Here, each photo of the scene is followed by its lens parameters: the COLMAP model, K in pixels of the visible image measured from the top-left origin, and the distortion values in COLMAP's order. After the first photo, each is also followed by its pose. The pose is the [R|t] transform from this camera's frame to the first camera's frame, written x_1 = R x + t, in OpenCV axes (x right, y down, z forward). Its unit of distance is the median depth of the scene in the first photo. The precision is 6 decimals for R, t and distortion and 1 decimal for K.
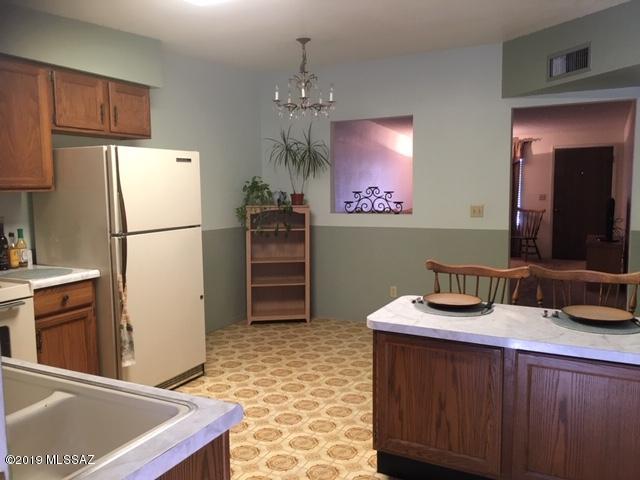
lens RADIAL K [[547.3, 0, 321.2], [0, 547.3, 238.8], [0, 0, 1]] dist [0.055849, -0.065730]
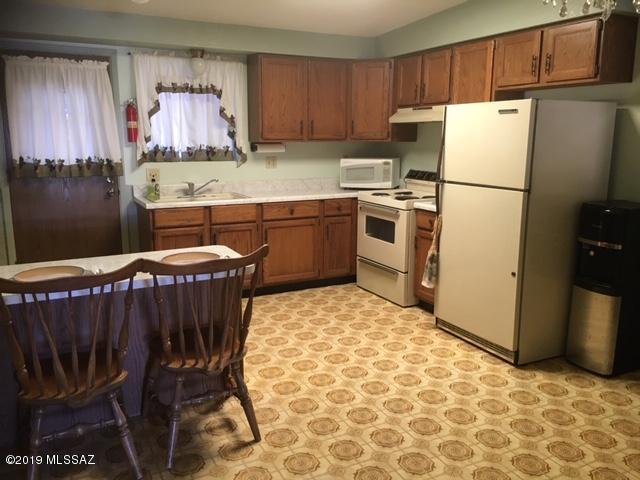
lens RADIAL K [[547.3, 0, 321.6], [0, 547.3, 240.3], [0, 0, 1]] dist [0.055849, -0.065730]
pose [[-0.583979, 0.164979, -0.794827, 0.675942], [-0.081905, 0.962159, 0.259888, -0.153173], [0.807626, 0.216869, -0.548368, 1.317469]]
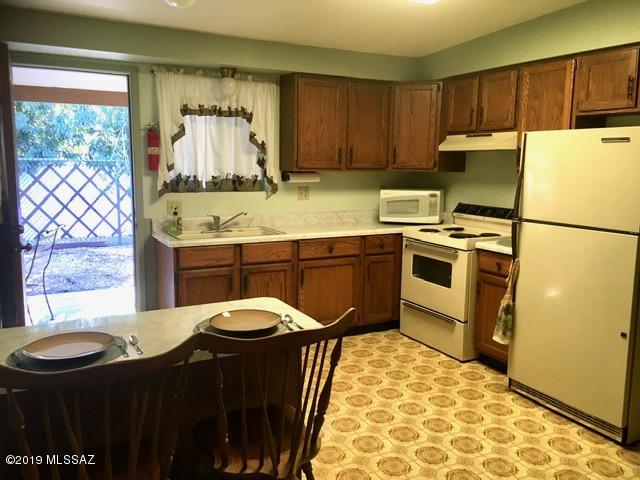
lens RADIAL K [[547.3, 0, 319.5], [0, 547.3, 238.8], [0, 0, 1]] dist [0.055849, -0.065730]
pose [[-0.577612, 0.121938, -0.807153, 0.608947], [-0.091818, 0.972801, 0.212669, -0.138835], [0.811131, 0.196951, -0.550705, 1.137357]]
